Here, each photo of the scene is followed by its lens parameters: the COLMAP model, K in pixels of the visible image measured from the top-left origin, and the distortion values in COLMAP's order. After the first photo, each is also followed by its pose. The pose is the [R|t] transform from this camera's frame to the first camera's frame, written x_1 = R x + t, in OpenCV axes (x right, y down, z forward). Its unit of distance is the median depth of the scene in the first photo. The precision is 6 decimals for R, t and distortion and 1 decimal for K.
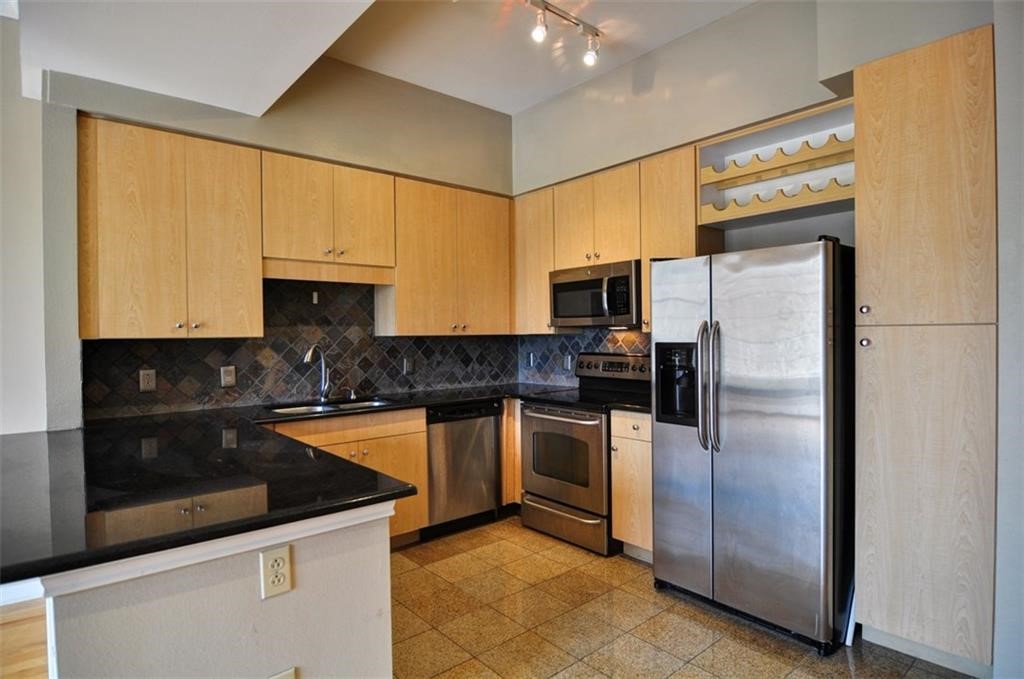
lens RADIAL K [[557.2, 0, 516.3], [0, 557.2, 342.1], [0, 0, 1]] dist [-0.003015, -0.014280]
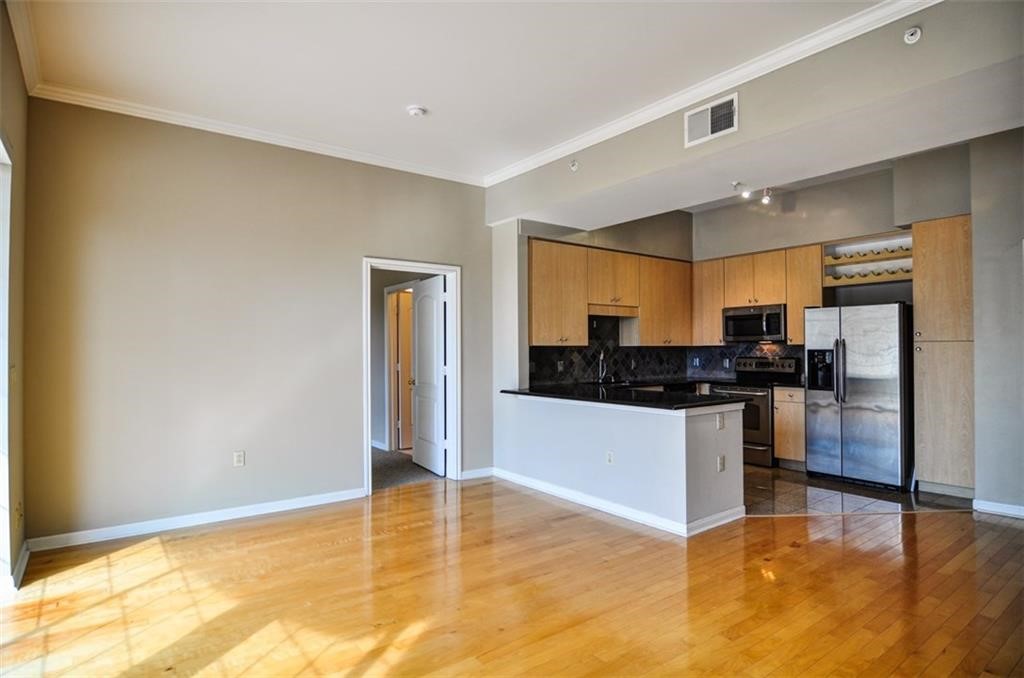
lens RADIAL K [[556.8, 0, 511.3], [0, 556.8, 342.7], [0, 0, 1]] dist [0.000537, -0.017155]
pose [[0.997989, 0.006020, -0.063097, -0.545082], [-0.007589, 0.999667, -0.024660, 0.027060], [0.062928, 0.025089, 0.997703, -0.835625]]
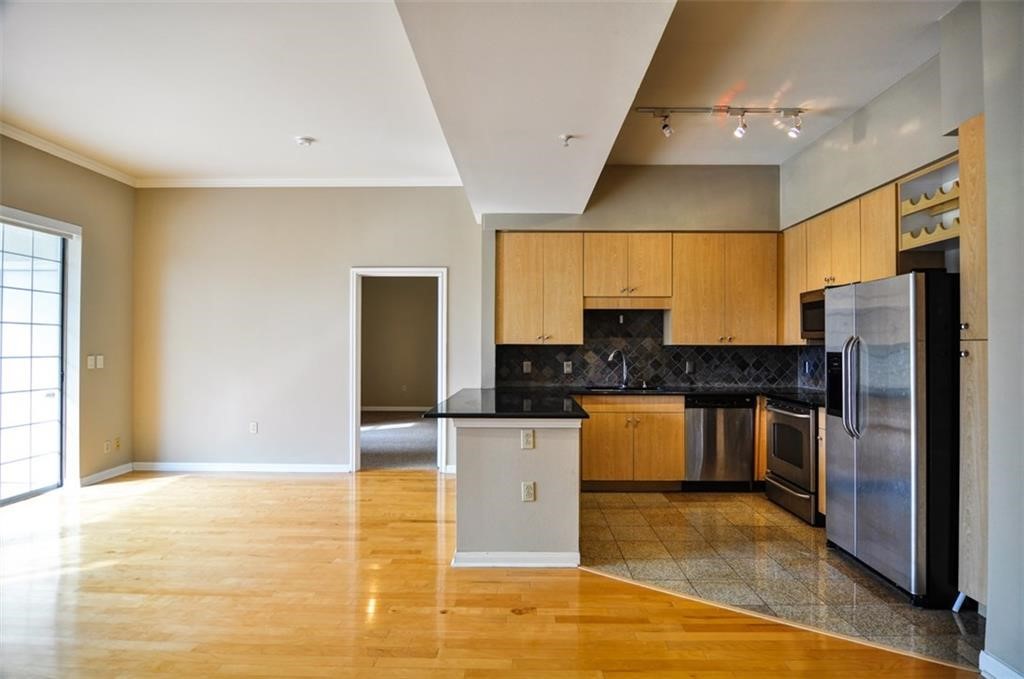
lens RADIAL K [[551.8, 0, 509.1], [0, 551.8, 341.7], [0, 0, 1]] dist [-0.001004, -0.014125]
pose [[0.741928, 0.008343, -0.670428, 0.448301], [-0.020728, 0.999730, -0.010497, 0.004357], [0.670160, 0.021685, 0.741900, -0.343027]]
